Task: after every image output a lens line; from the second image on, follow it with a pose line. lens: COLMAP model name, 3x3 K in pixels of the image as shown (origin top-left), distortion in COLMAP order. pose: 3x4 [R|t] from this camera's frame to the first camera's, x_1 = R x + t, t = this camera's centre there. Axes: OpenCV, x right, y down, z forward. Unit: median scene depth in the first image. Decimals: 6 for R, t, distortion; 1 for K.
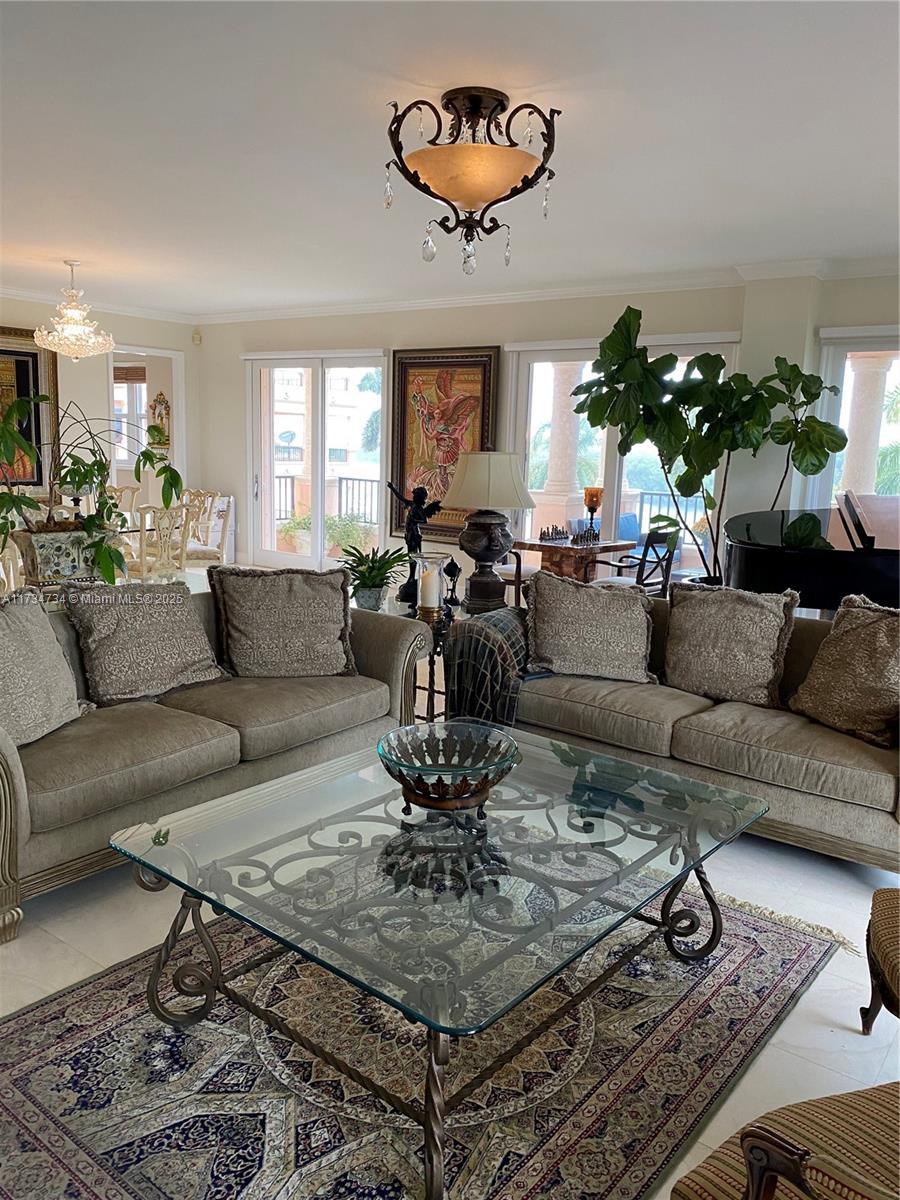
lens RADIAL K [[940.4, 0, 458.7], [0, 940.4, 609.6], [0, 0, 1]] dist [0.013715, -0.021549]
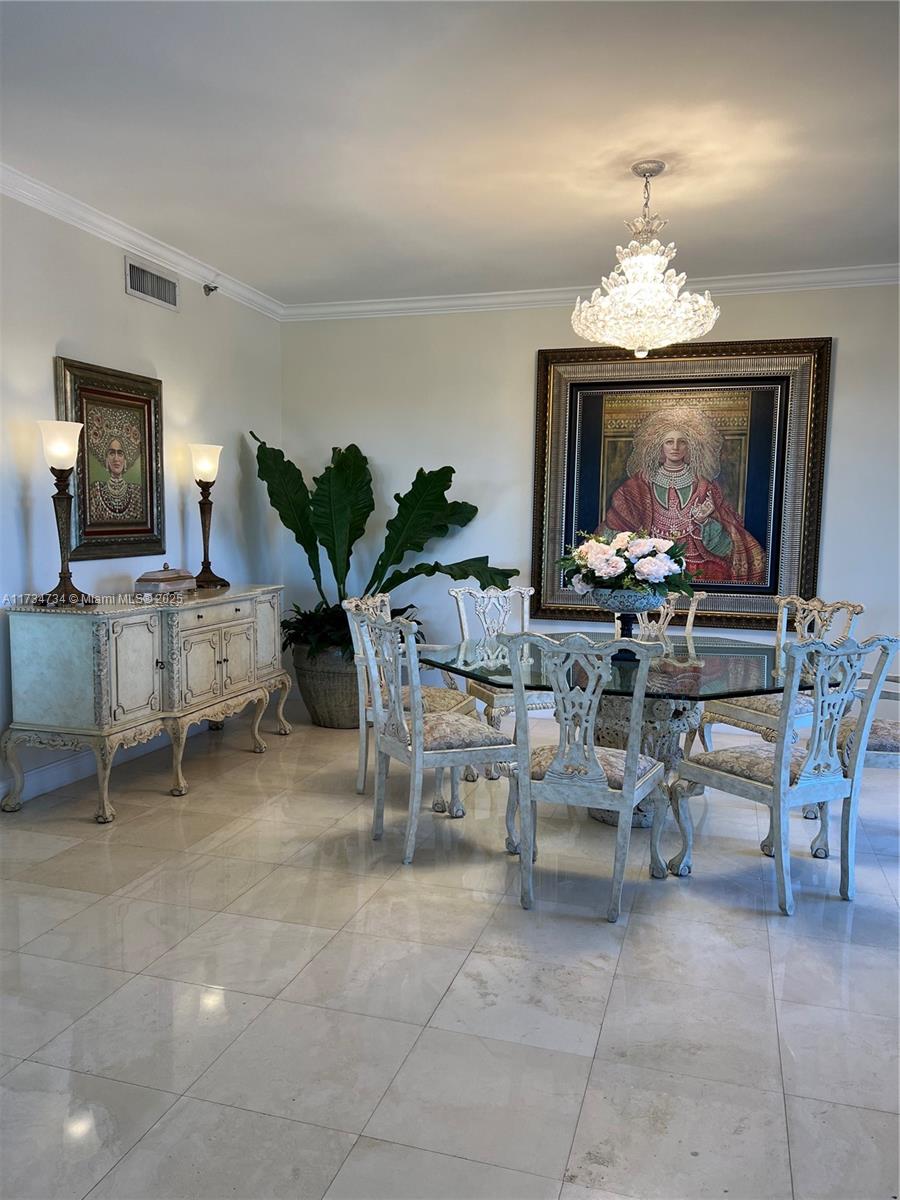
lens RADIAL K [[901.2, 0, 449.1], [0, 901.2, 611.6], [0, 0, 1]] dist [0.049081, -0.052887]
pose [[0.329378, 0.044481, -0.943150, 0.038740], [-0.158996, 0.987238, -0.008967, -0.090642], [0.930715, 0.152911, 0.332247, 0.682191]]
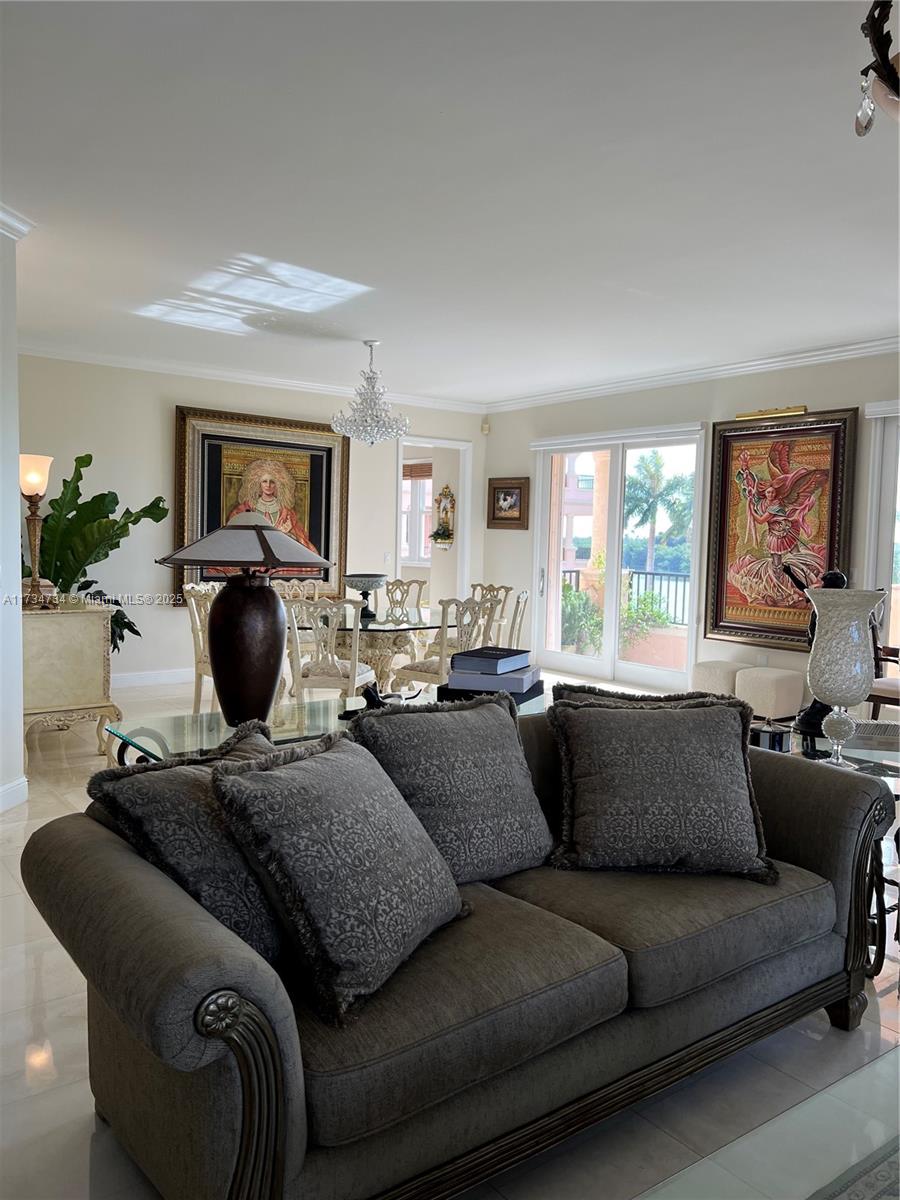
lens RADIAL K [[901.2, 0, 448.4], [0, 901.2, 604.2], [0, 0, 1]] dist [0.049081, -0.052887]
pose [[0.962120, 0.003251, -0.272606, -0.076932], [-0.033174, 0.993894, -0.105232, -0.014690], [0.270600, 0.110289, 0.956354, 0.158706]]
